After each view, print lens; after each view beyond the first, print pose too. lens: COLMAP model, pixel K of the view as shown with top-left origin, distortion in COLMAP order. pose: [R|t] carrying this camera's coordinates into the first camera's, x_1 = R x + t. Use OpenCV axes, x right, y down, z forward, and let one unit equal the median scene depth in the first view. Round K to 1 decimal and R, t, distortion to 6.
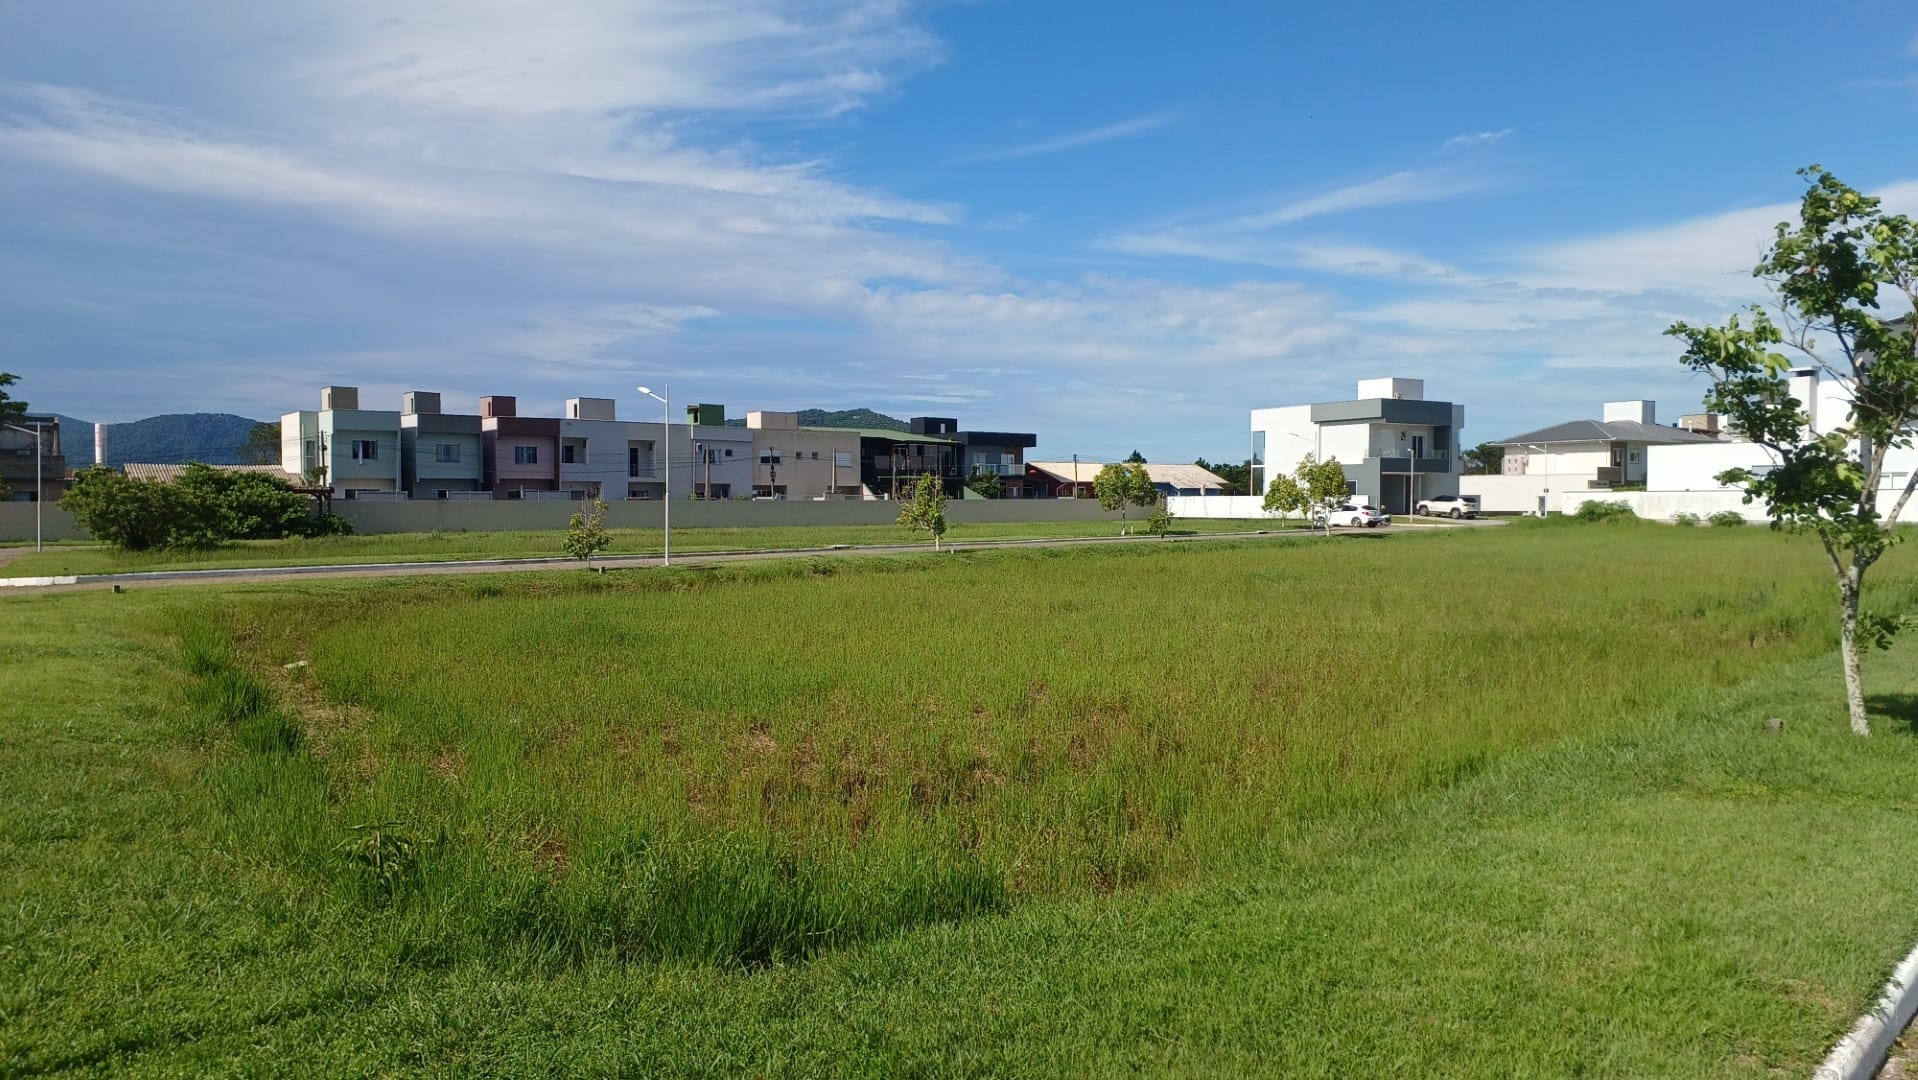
lens RADIAL K [[1302.7, 0, 959.0], [0, 1302.7, 540.0], [0, 0, 1]] dist [0.055037, -0.110197]
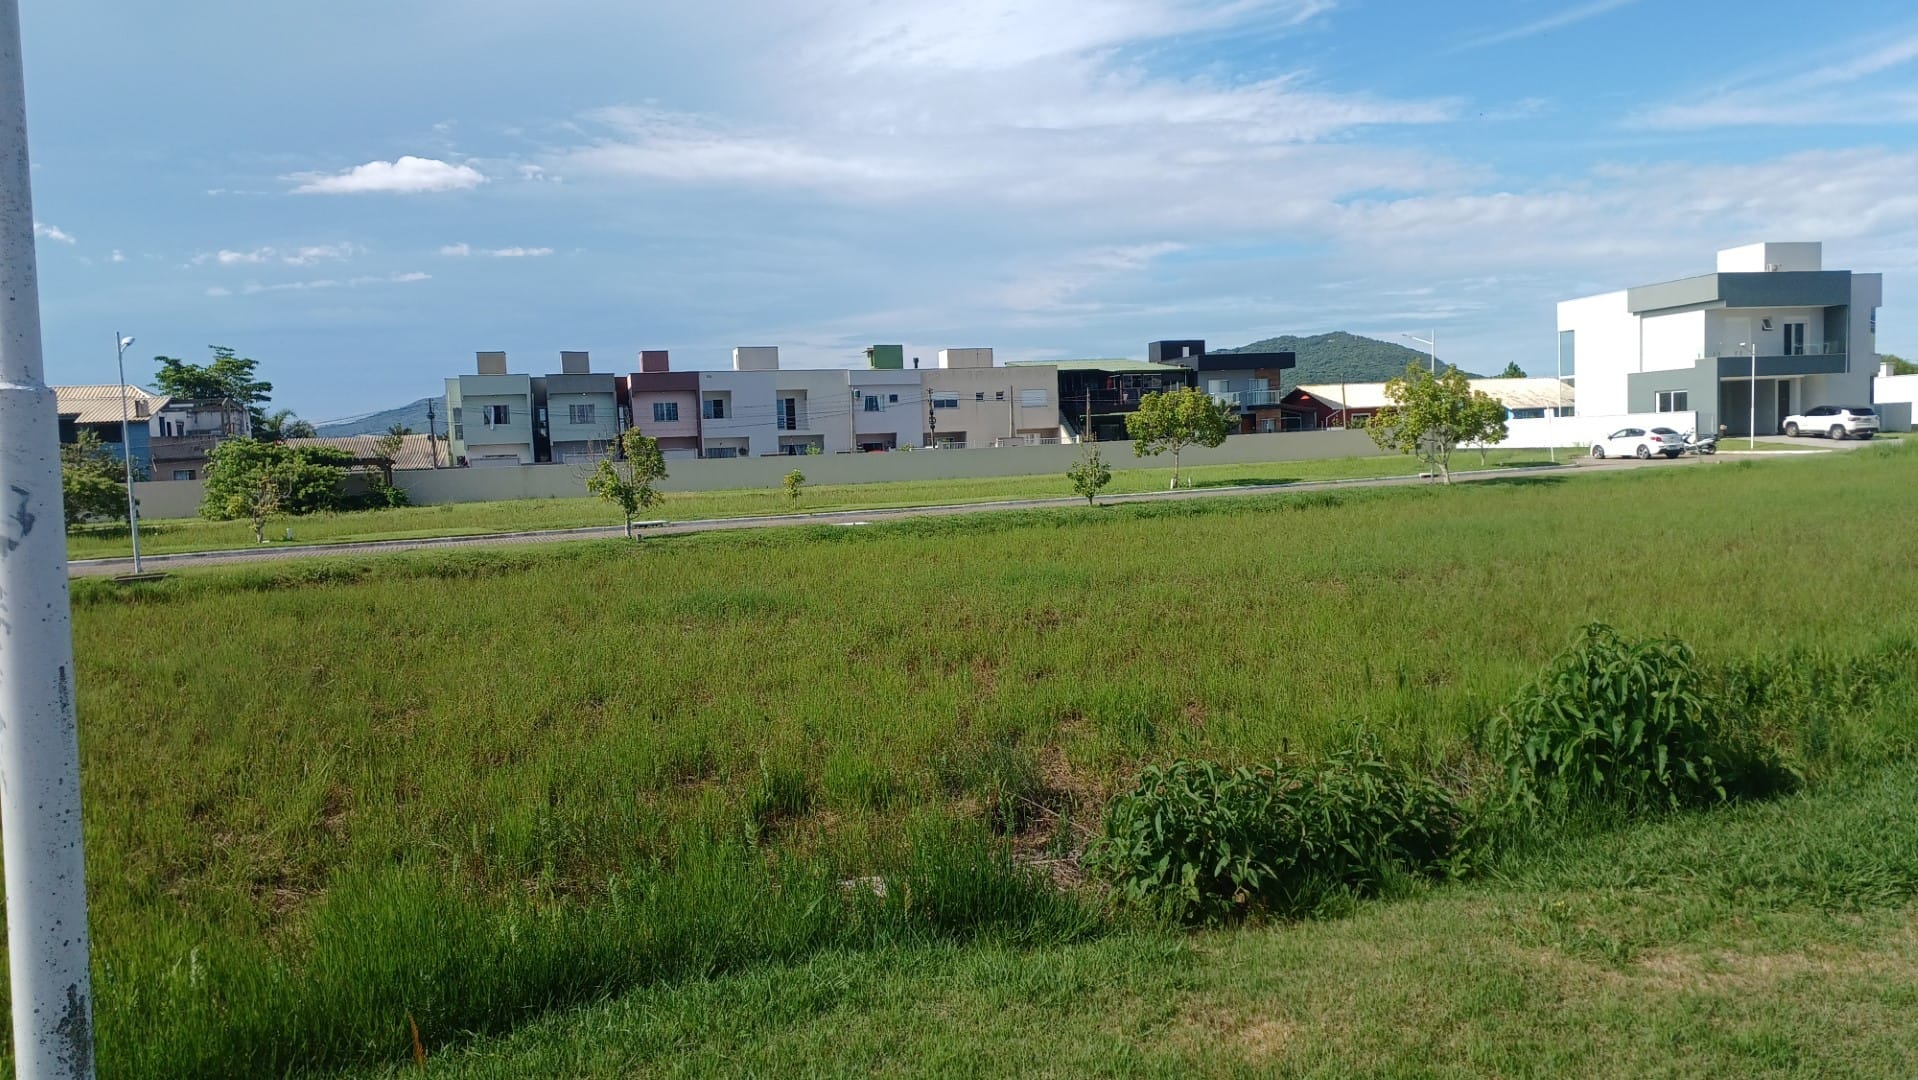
lens RADIAL K [[1302.7, 0, 959.0], [0, 1302.7, 540.0], [0, 0, 1]] dist [0.055037, -0.110197]
pose [[0.928317, -0.011105, -0.371625, 0.167271], [0.029287, 0.998632, 0.043320, -0.005704], [0.370635, -0.051098, 0.927372, 0.152843]]
